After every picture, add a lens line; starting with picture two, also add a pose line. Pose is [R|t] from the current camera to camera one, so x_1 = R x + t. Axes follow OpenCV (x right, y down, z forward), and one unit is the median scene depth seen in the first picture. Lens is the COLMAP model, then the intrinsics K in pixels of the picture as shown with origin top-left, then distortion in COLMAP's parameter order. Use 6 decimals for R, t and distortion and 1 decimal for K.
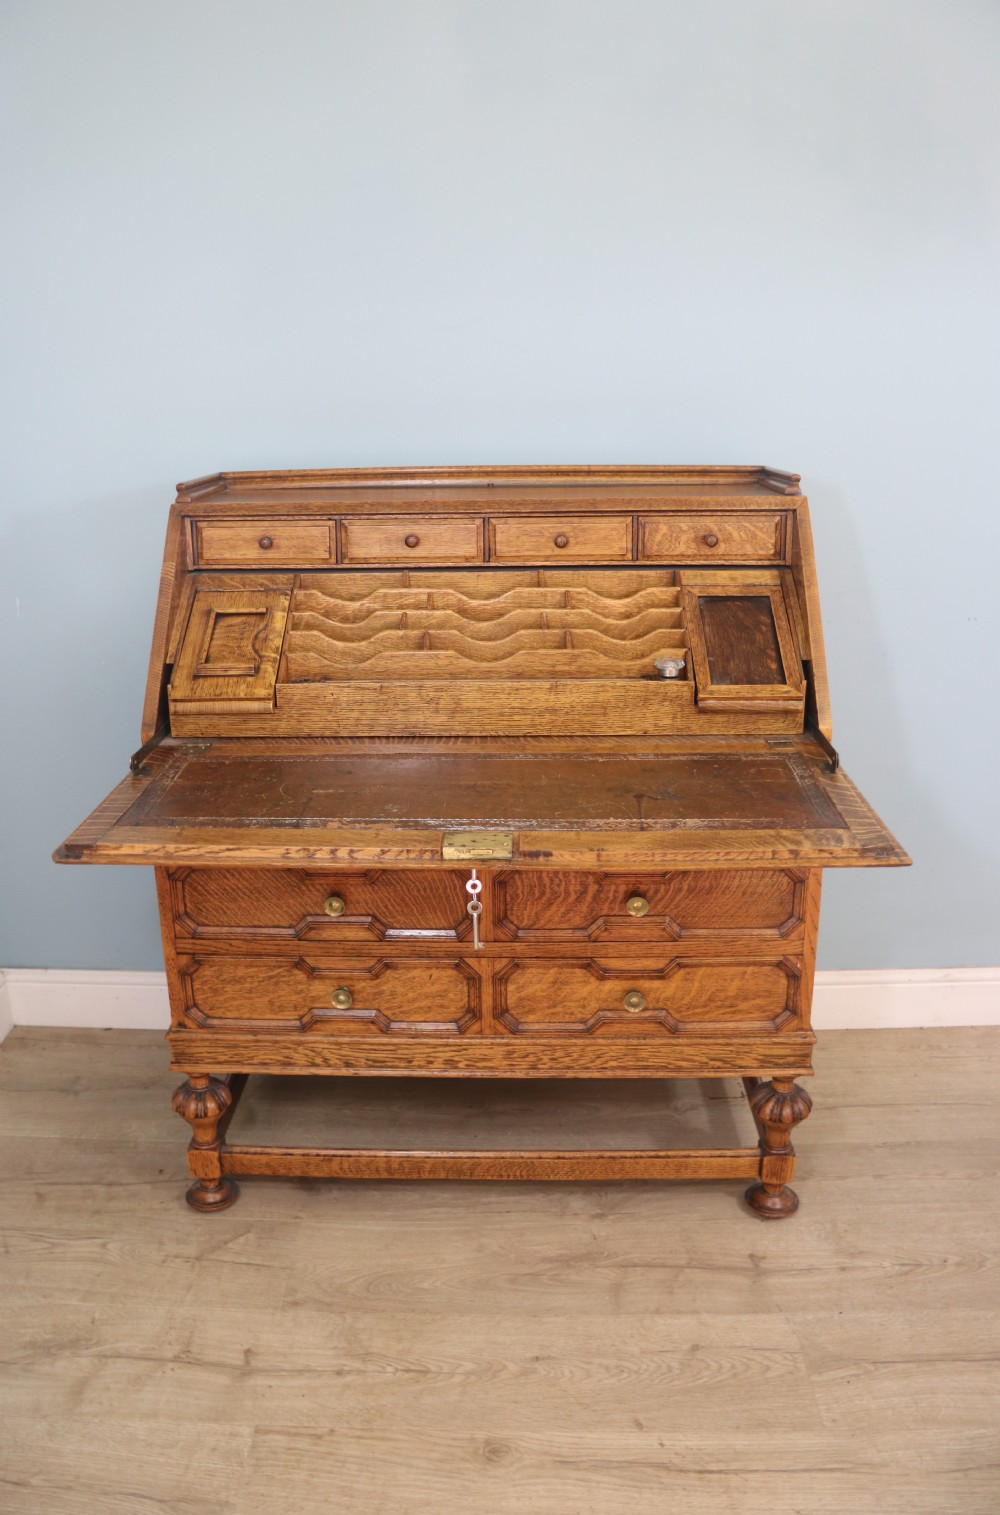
lens RADIAL K [[1235.5, 0, 479.3], [0, 1235.5, 734.0], [0, 0, 1]] dist [-0.180729, 0.049393]
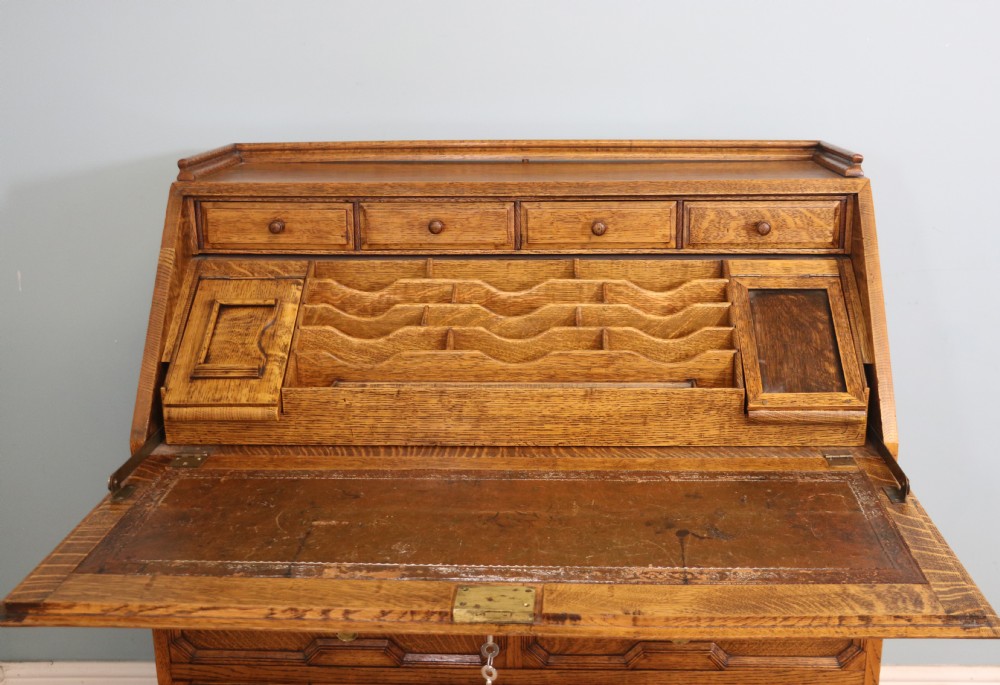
lens RADIAL K [[1131.9, 0, 547.2], [0, 1131.9, 335.8], [0, 0, 1]] dist [-0.052336, 0.000000]
pose [[0.999925, 0.005745, 0.010816, 0.019665], [-0.005585, 0.999876, -0.014731, -0.064680], [-0.010900, 0.014669, 0.999833, 0.158733]]
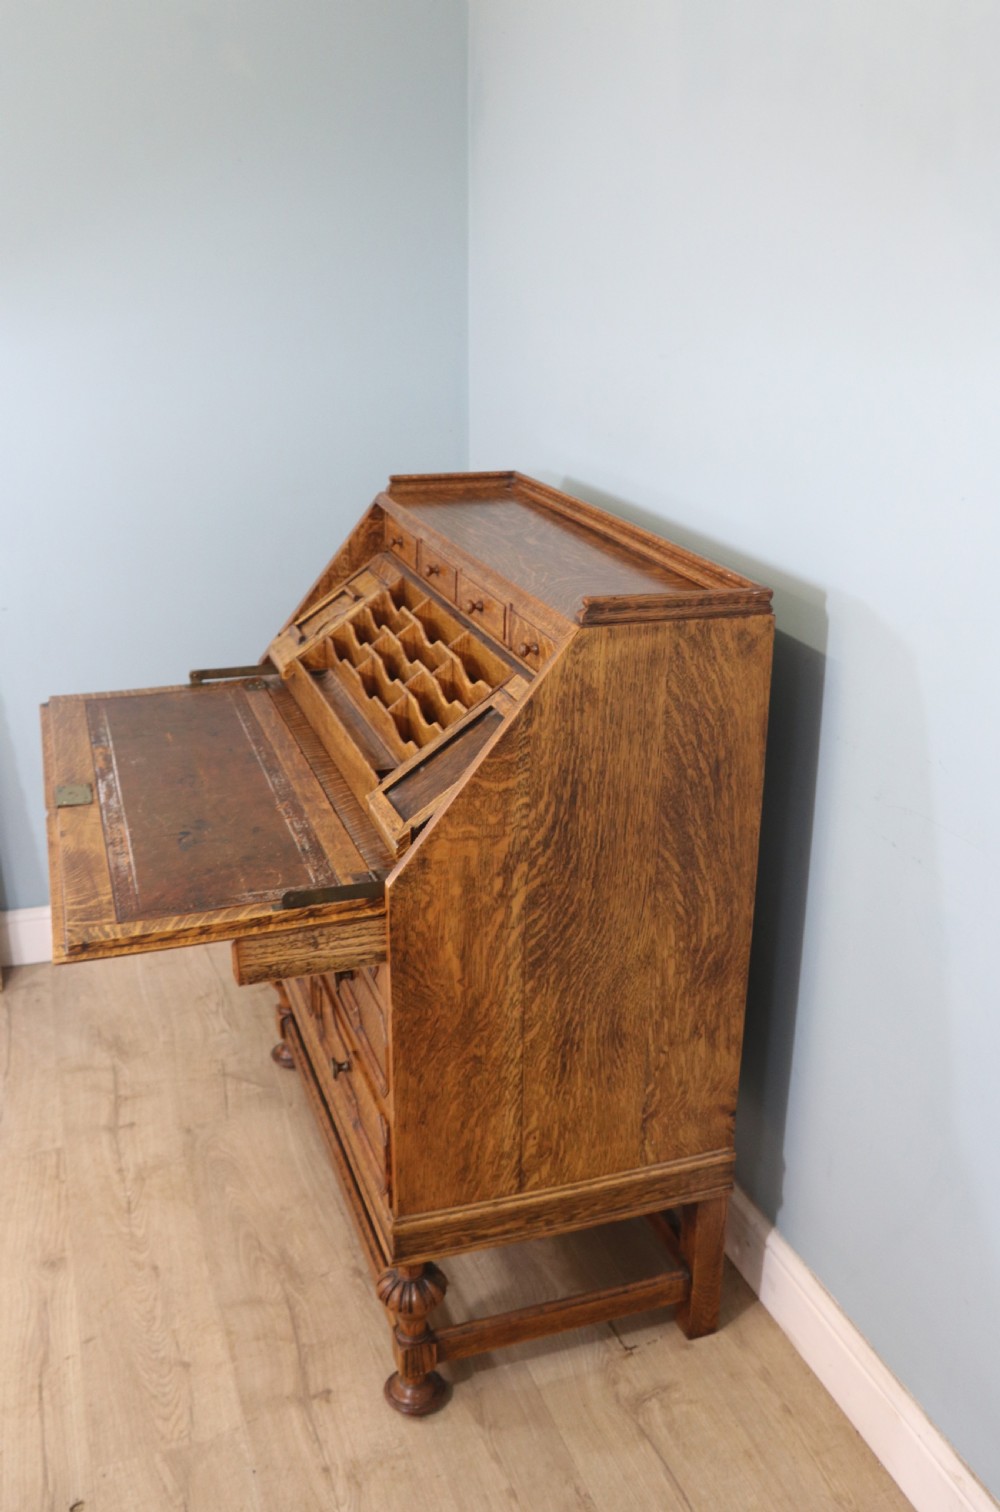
lens RADIAL K [[1408.9, 0, 454.4], [0, 1408.9, 685.3], [0, 0, 1]] dist [-0.137412, 0.000000]
pose [[0.316872, 0.299341, -0.899993, 1.056244], [-0.268760, 0.938337, 0.217469, -0.334213], [0.909594, 0.172972, 0.377784, 0.601568]]
